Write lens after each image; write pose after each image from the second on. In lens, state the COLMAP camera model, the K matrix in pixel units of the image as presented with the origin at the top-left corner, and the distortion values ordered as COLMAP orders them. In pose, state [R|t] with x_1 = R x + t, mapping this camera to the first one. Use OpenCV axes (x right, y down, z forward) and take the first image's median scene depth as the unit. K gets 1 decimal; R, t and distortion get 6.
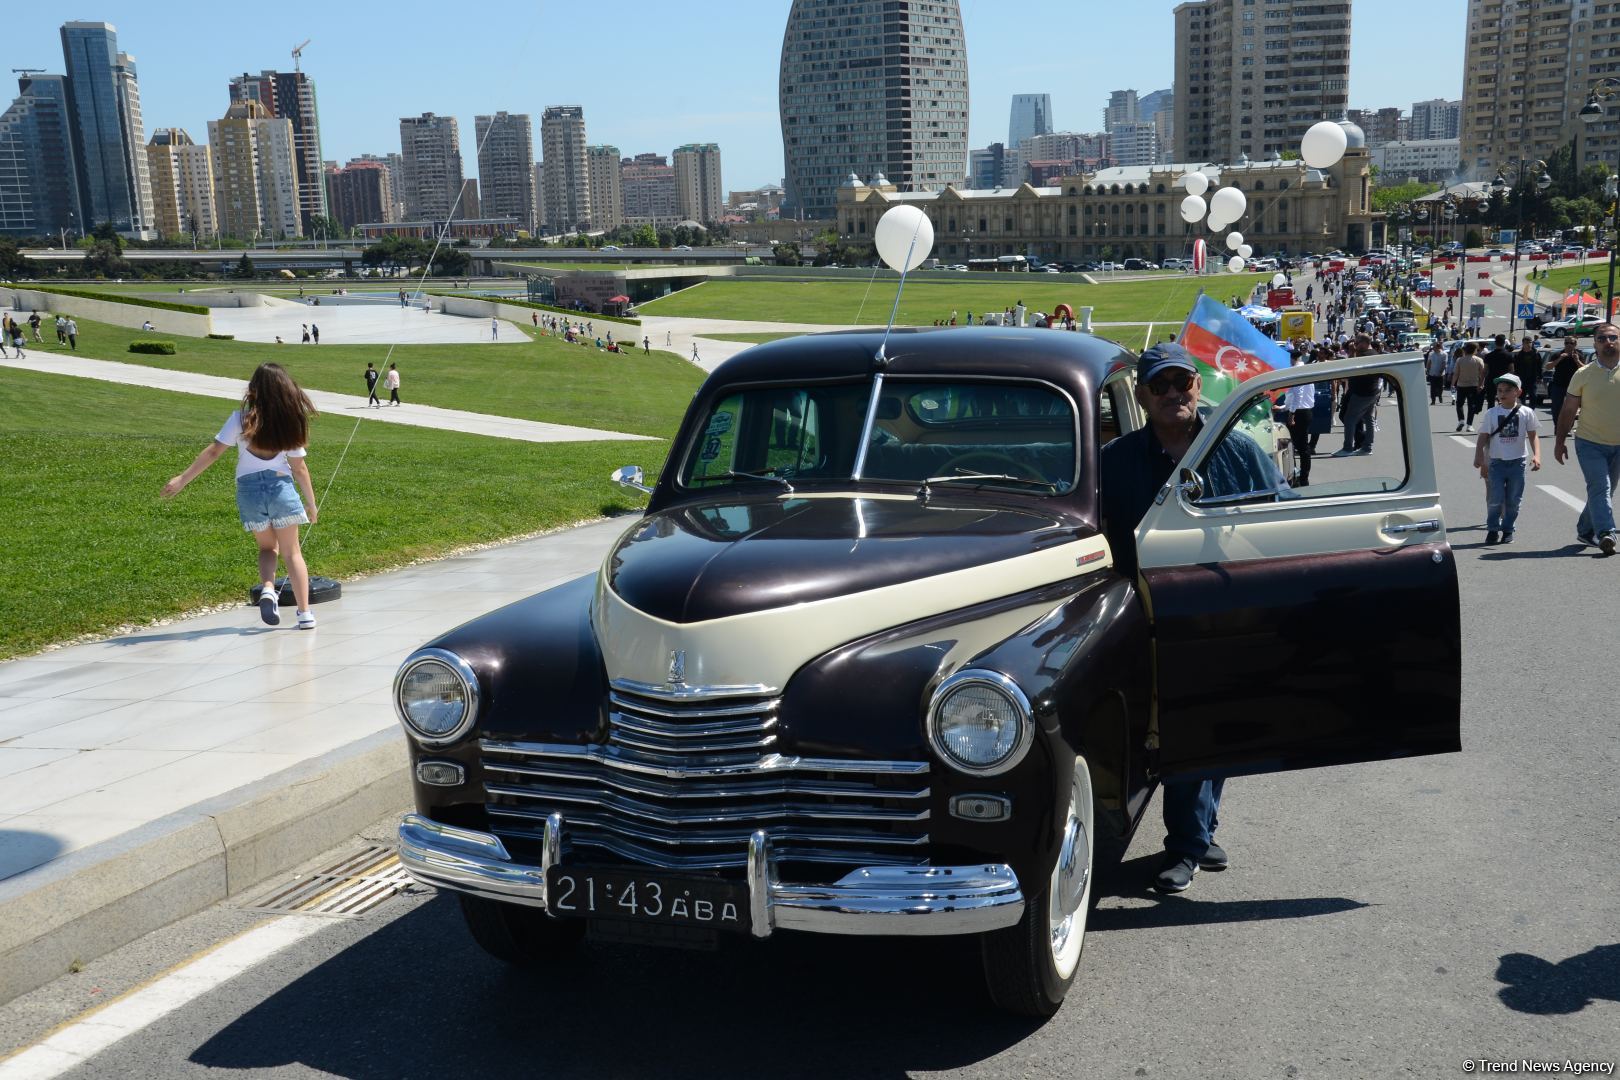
lens RADIAL K [[1393.9, 0, 810.3], [0, 1393.9, 537.3], [0, 0, 1]] dist [-0.008035, 0.002096]
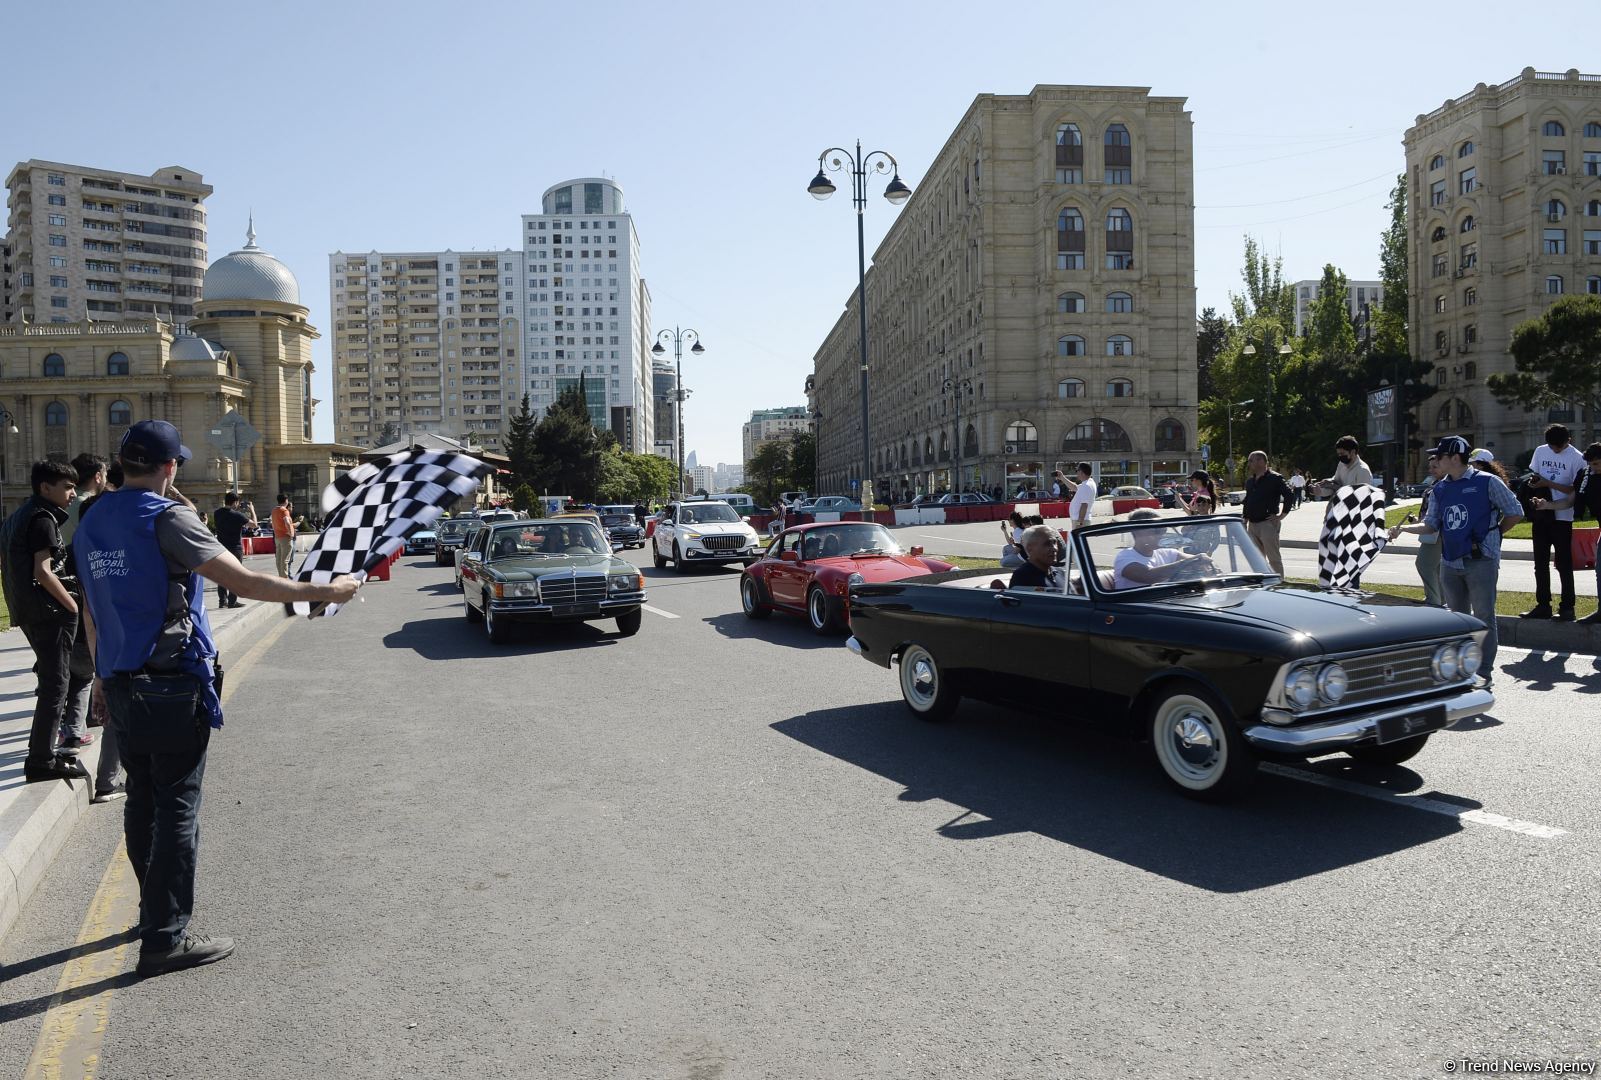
lens RADIAL K [[1239.1, 0, 799.6], [0, 1239.1, 536.7], [0, 0, 1]] dist [-0.012666, -0.002698]
pose [[0.683467, 0.015679, 0.729813, 0.098605], [0.145231, 0.976863, -0.156994, -0.054212], [-0.715388, 0.213292, 0.665377, 0.289404]]
